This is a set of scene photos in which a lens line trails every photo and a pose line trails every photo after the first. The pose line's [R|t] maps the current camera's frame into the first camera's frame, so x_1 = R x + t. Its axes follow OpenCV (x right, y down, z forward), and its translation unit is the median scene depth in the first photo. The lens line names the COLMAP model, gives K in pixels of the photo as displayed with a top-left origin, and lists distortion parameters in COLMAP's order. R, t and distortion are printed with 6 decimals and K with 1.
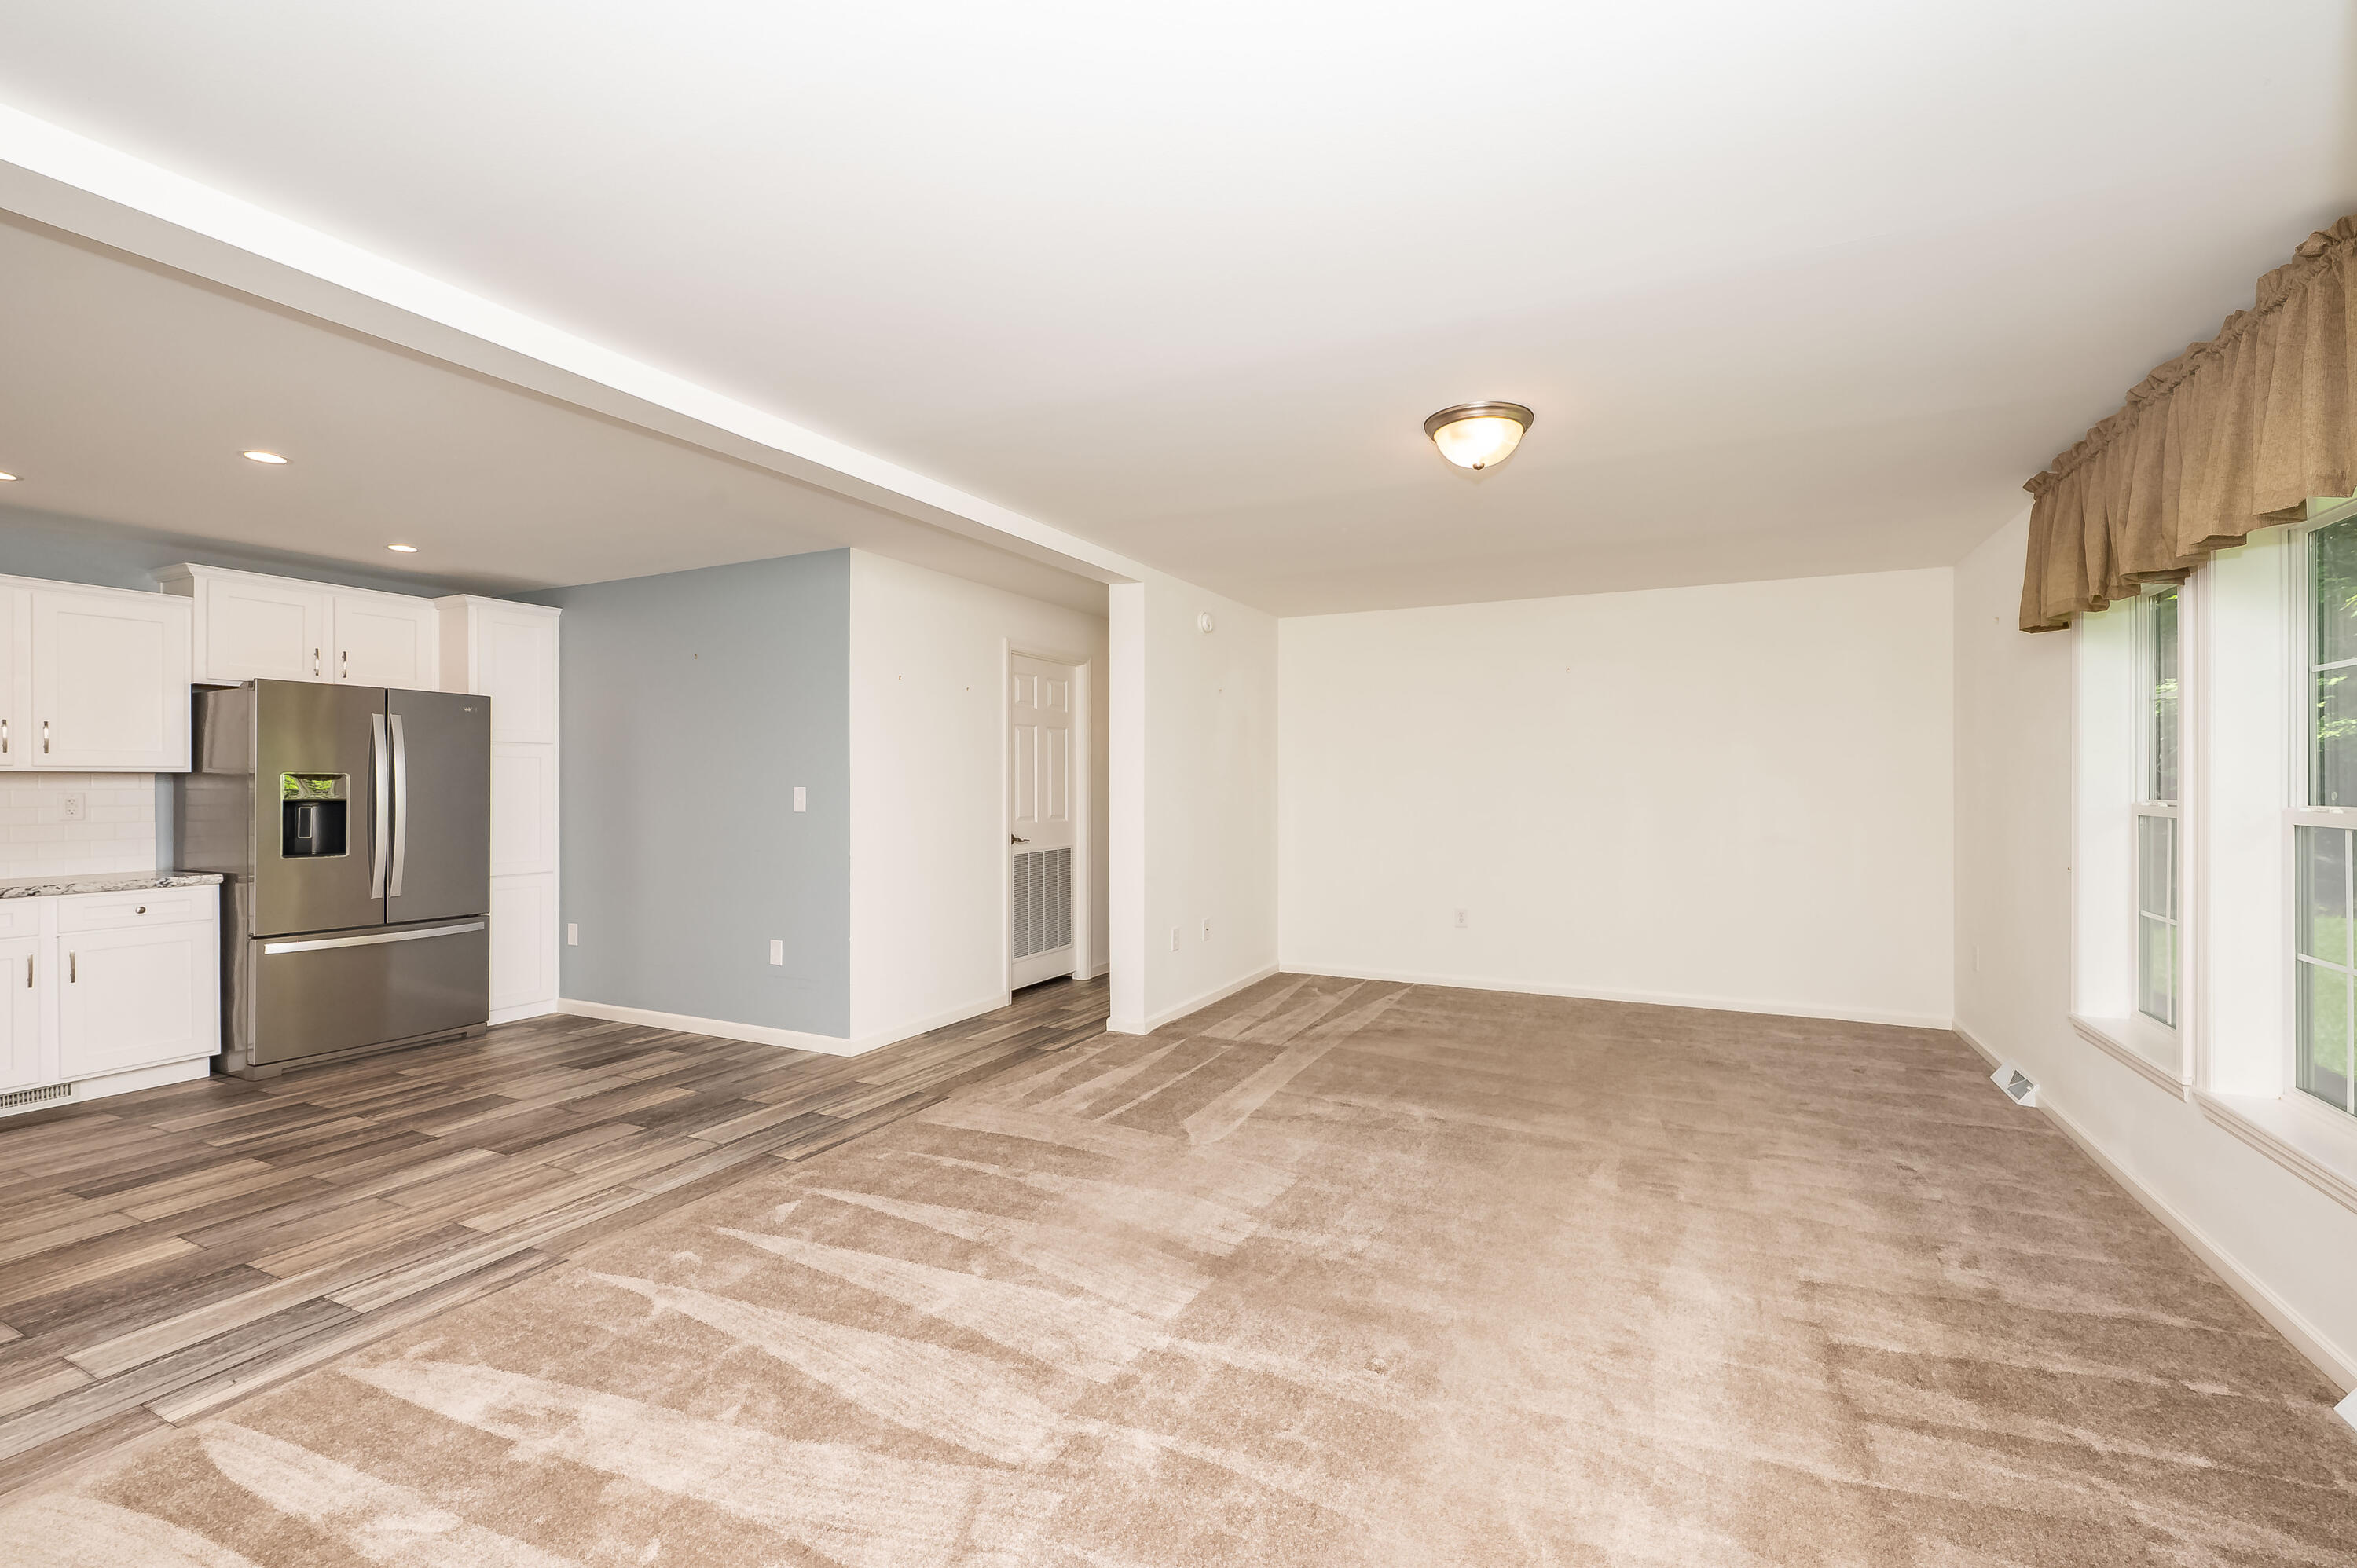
lens RADIAL K [[943.0, 0, 1265.8], [0, 943.0, 778.3], [0, 0, 1]] dist [-0.000273, -0.000179]
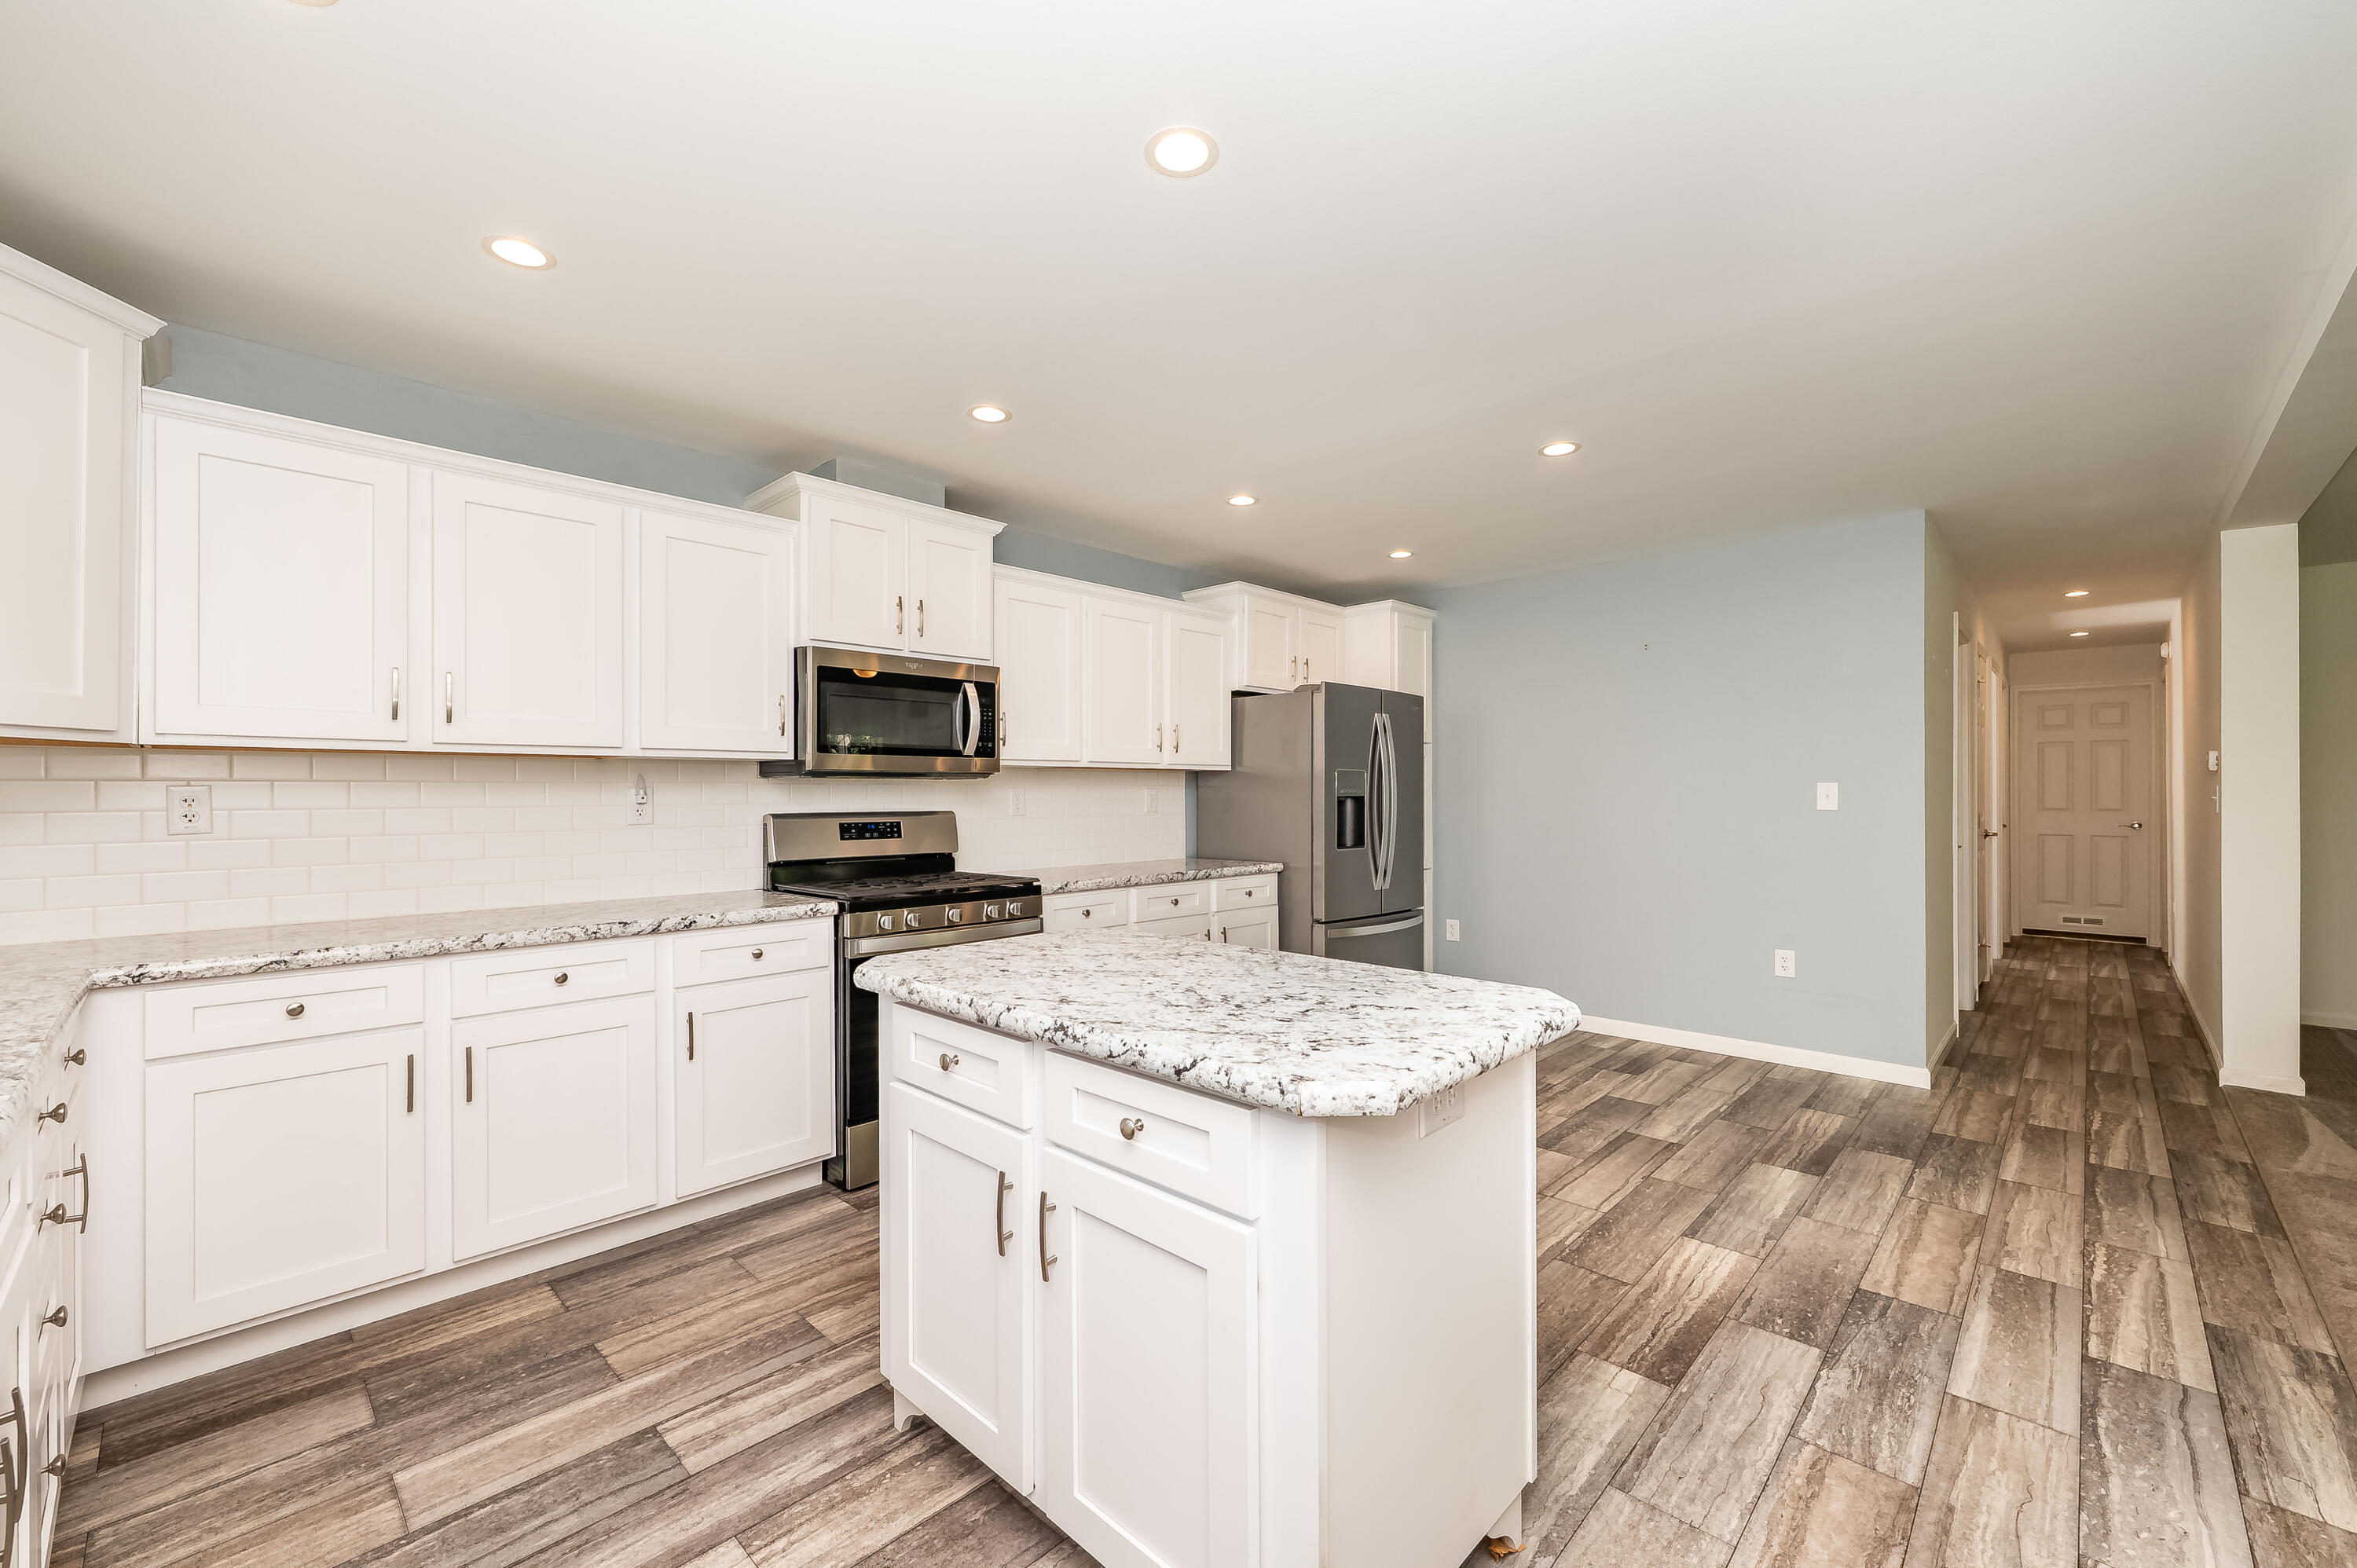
lens RADIAL K [[943.0, 0, 1198.7], [0, 943.0, 783.5], [0, 0, 1]] dist [-0.000273, -0.000179]
pose [[0.940539, -0.003973, -0.339663, -0.993372], [0.004038, 0.999992, -0.000514, 0.011954], [0.339662, -0.000888, 0.940547, -0.067795]]
